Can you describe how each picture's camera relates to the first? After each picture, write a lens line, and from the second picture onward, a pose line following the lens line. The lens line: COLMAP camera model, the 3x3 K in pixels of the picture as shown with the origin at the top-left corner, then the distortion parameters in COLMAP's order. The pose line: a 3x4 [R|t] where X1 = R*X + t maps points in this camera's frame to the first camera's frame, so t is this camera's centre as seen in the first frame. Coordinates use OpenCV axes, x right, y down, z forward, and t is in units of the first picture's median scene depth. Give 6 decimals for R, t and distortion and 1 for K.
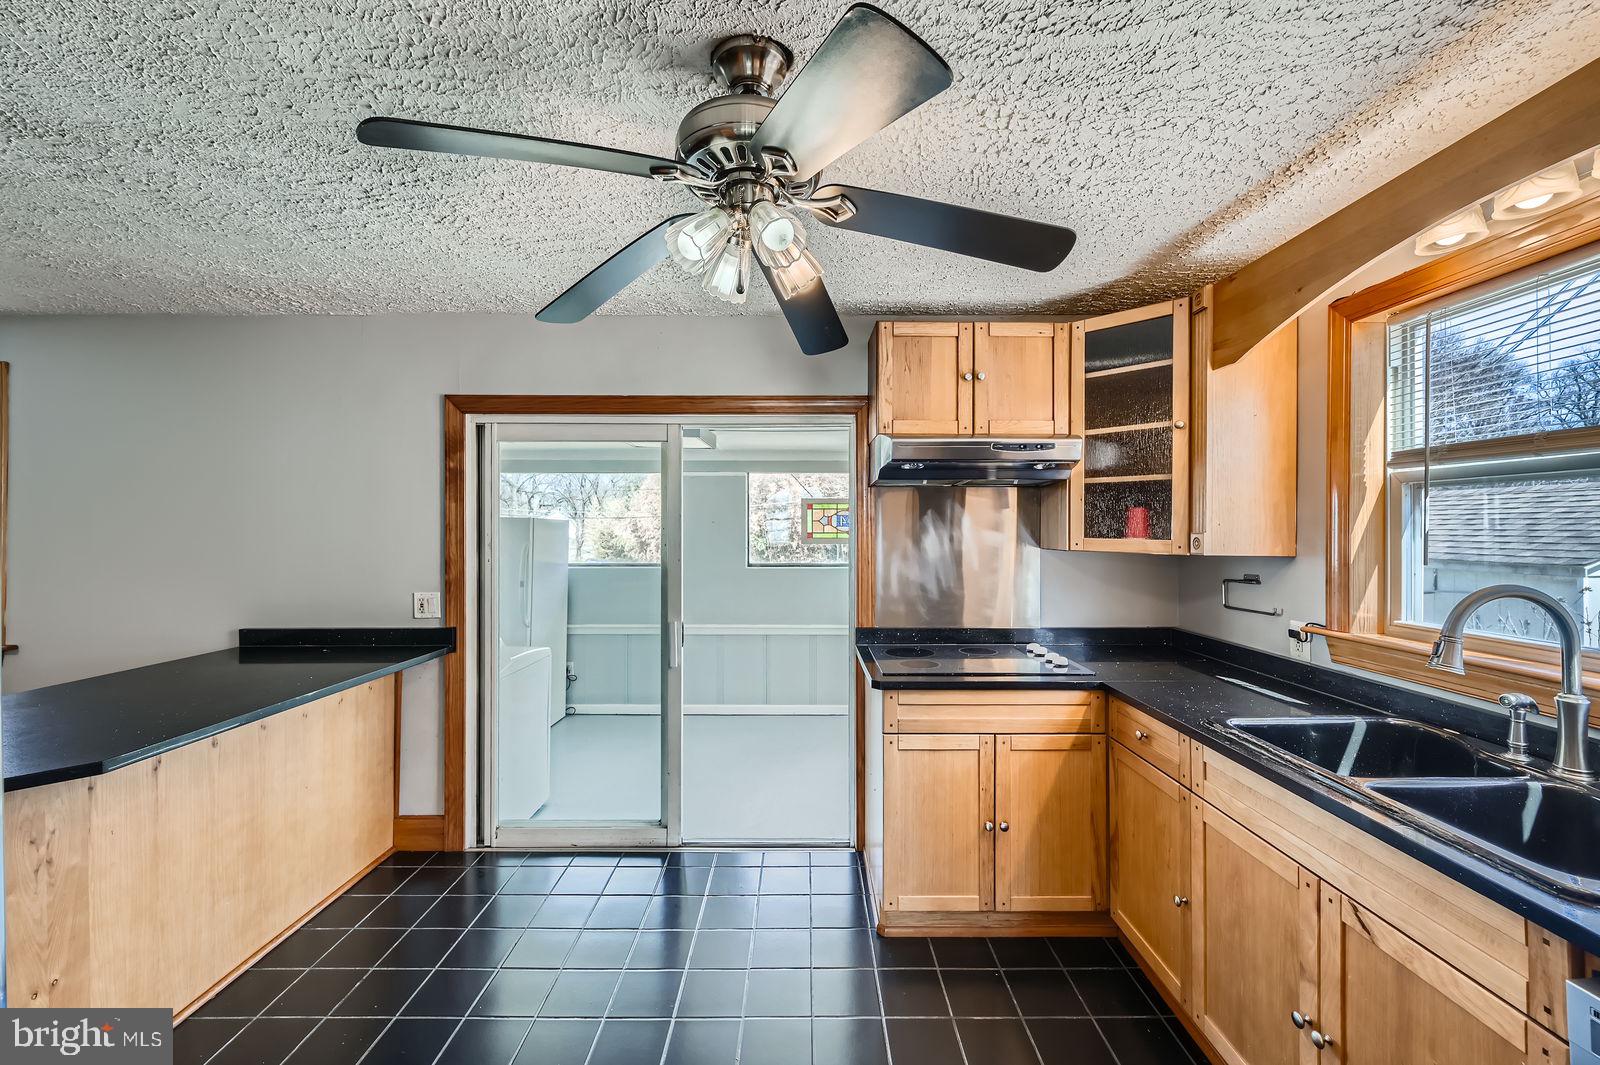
lens RADIAL K [[633.3, 0, 808.1], [0, 633.3, 531.3], [0, 0, 1]] dist [0.001207, 0.000052]
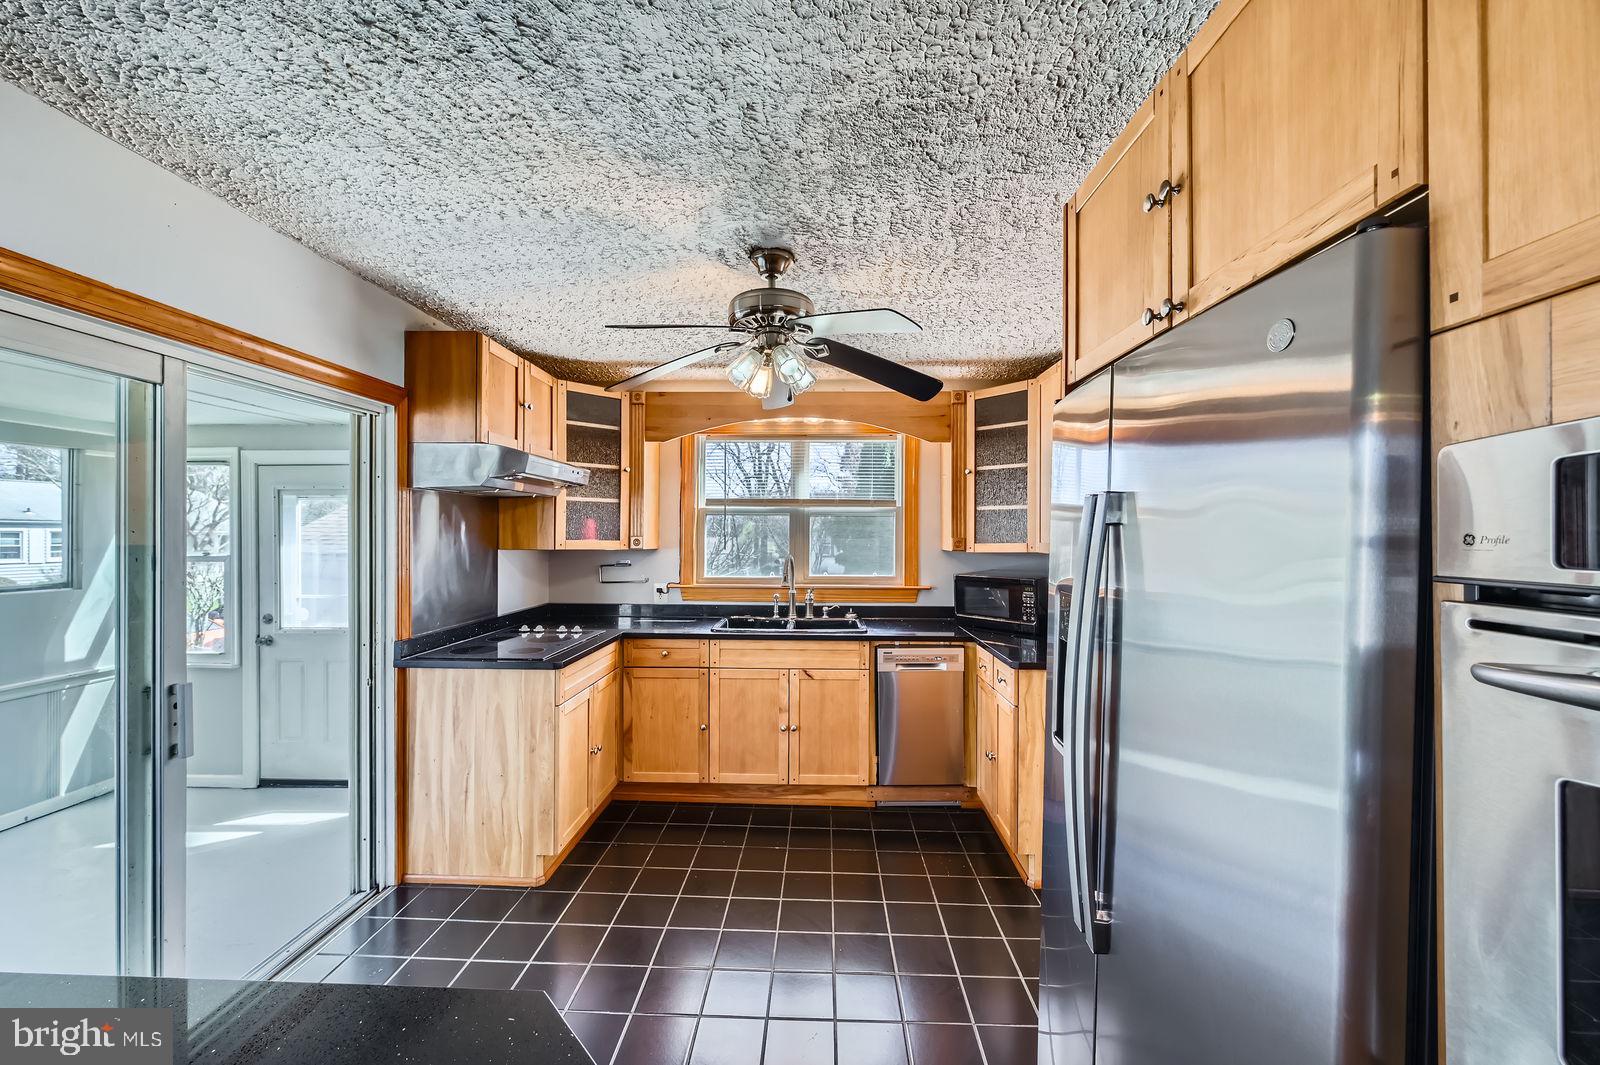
lens RADIAL K [[630.8, 0, 802.2], [0, 630.8, 541.1], [0, 0, 1]] dist [0.002294, 0.000112]
pose [[0.045934, -0.012486, 0.998866, -1.007403], [-0.002079, 0.999919, 0.012595, -0.006318], [-0.998942, -0.002655, 0.045904, 0.472512]]
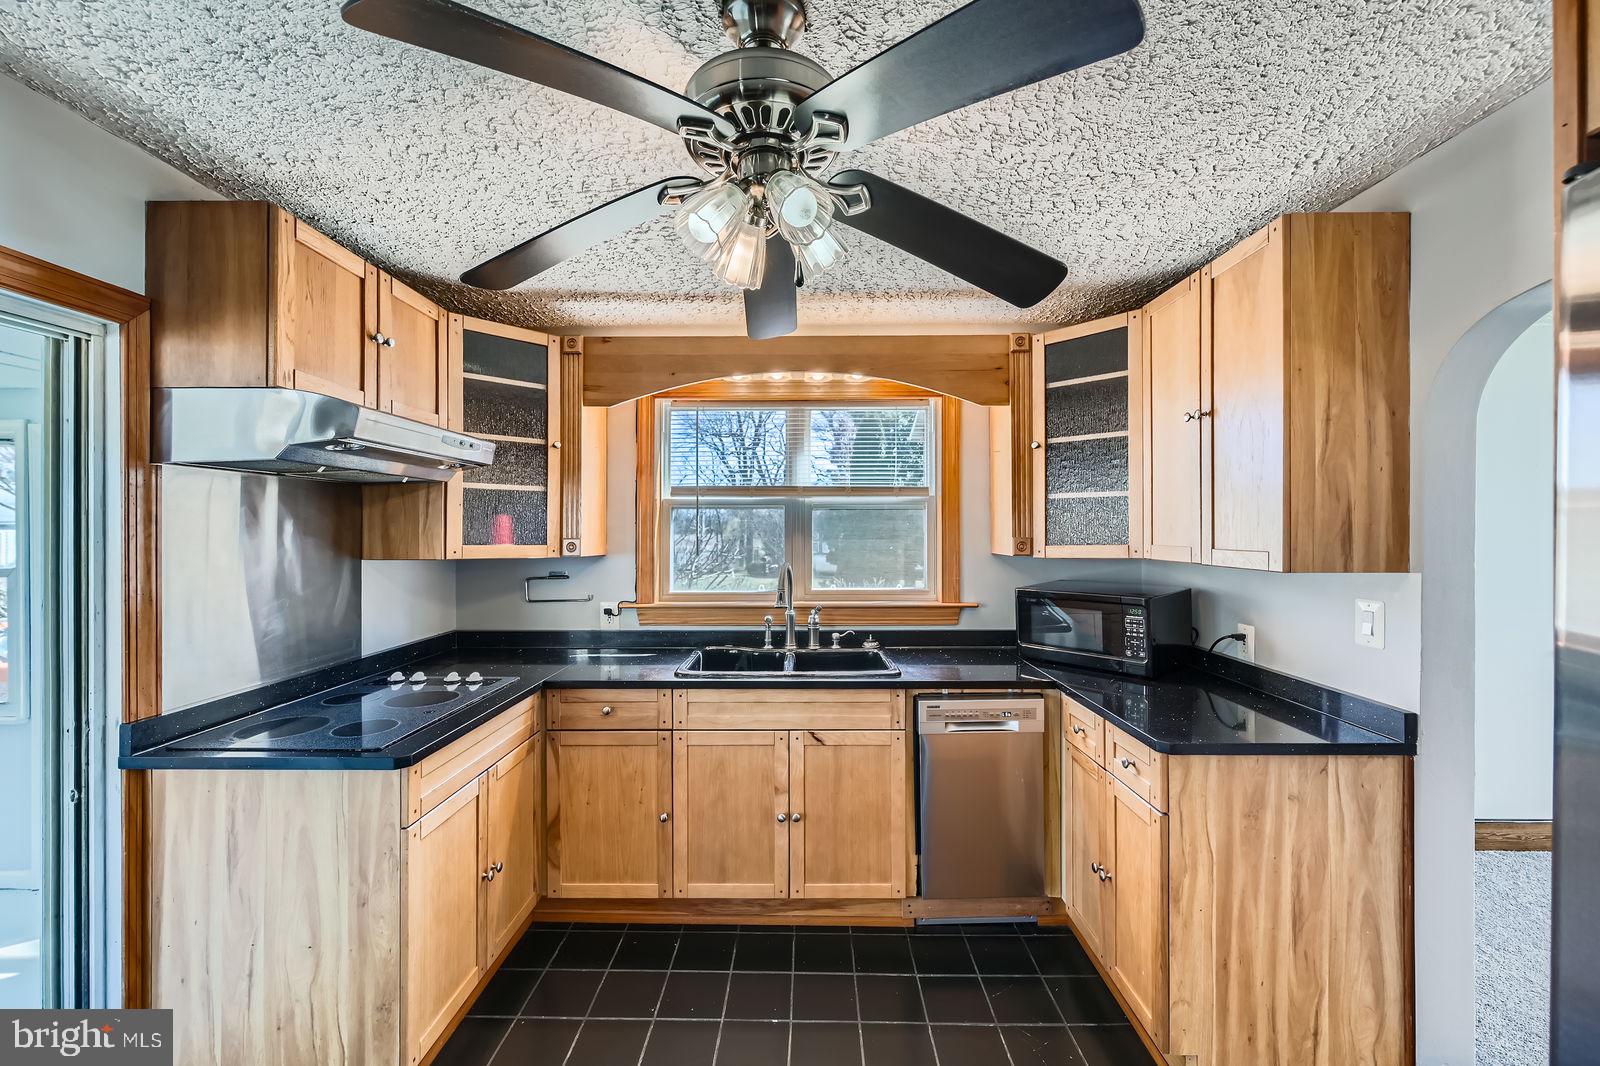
lens RADIAL K [[633.3, 0, 808.1], [0, 633.3, 531.8], [0, 0, 1]] dist [0.001207, 0.000052]
pose [[0.014438, -0.004258, 0.999887, -0.557809], [0.005064, 0.999978, 0.004185, -0.012431], [-0.999883, 0.005003, 0.014459, 0.522415]]
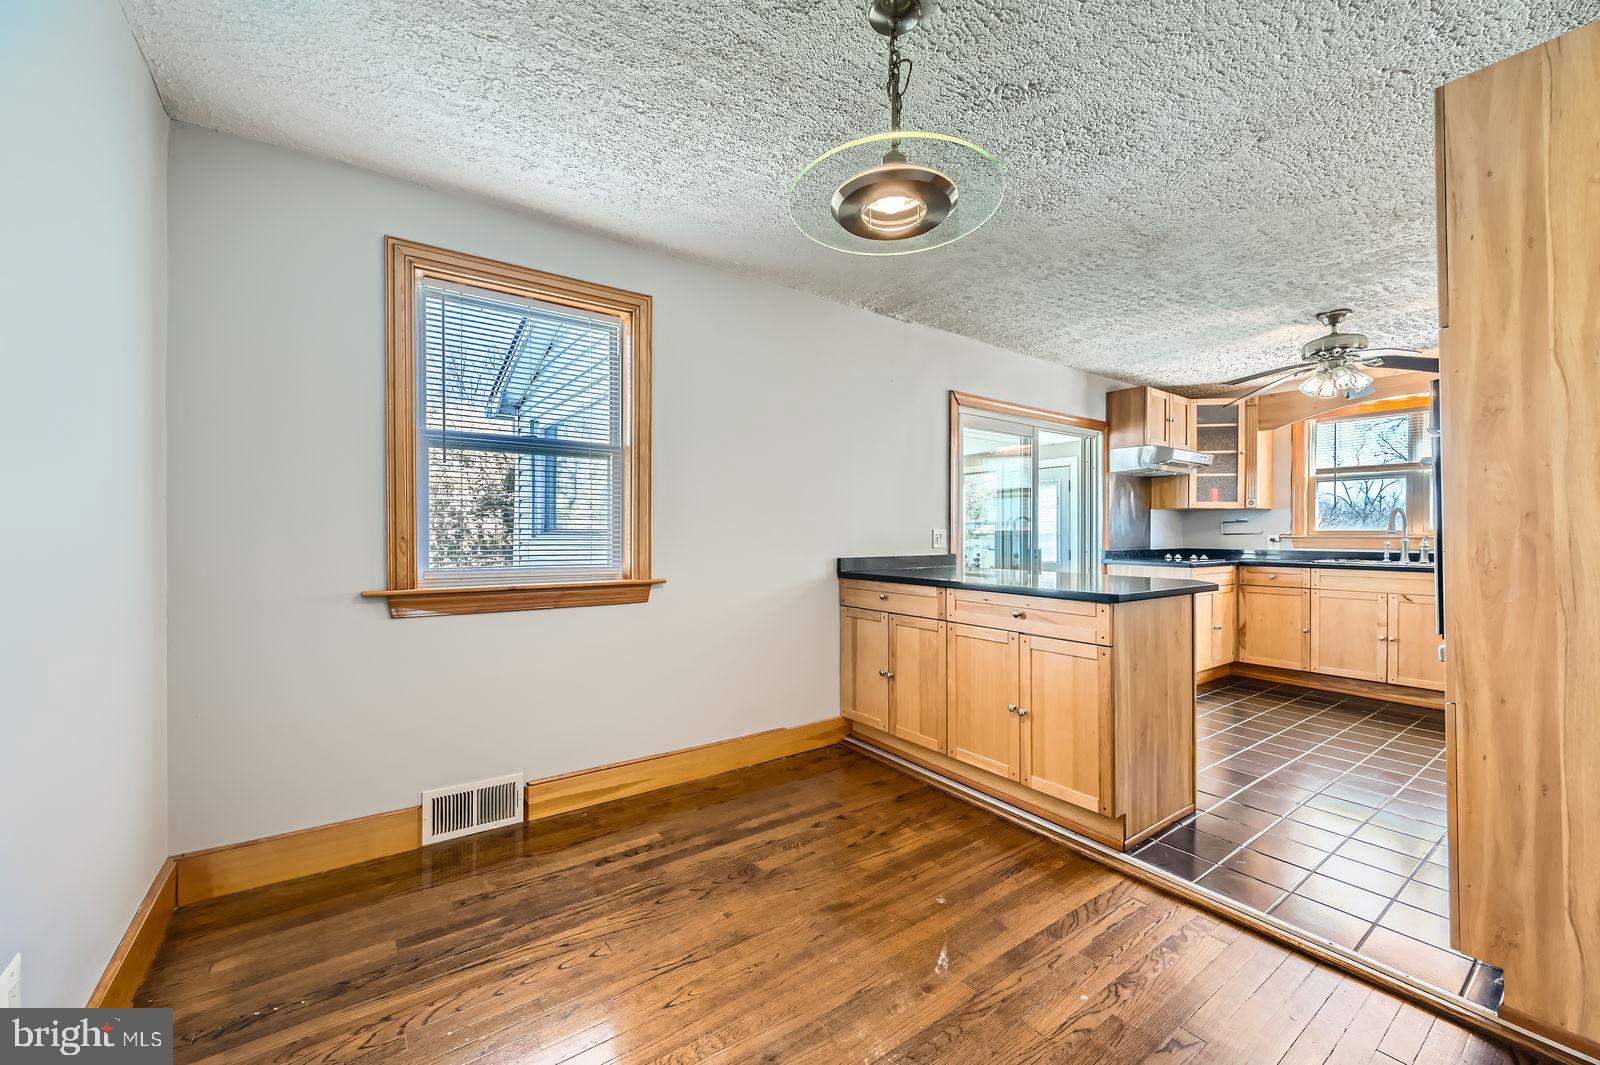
lens RADIAL K [[633.3, 0, 808.1], [0, 633.3, 531.3], [0, 0, 1]] dist [0.001207, 0.000052]
pose [[0.812811, 0.002289, 0.582523, -2.073909], [0.000146, 0.999991, -0.004133, 0.132020], [-0.582527, 0.003444, 0.812804, 0.032211]]
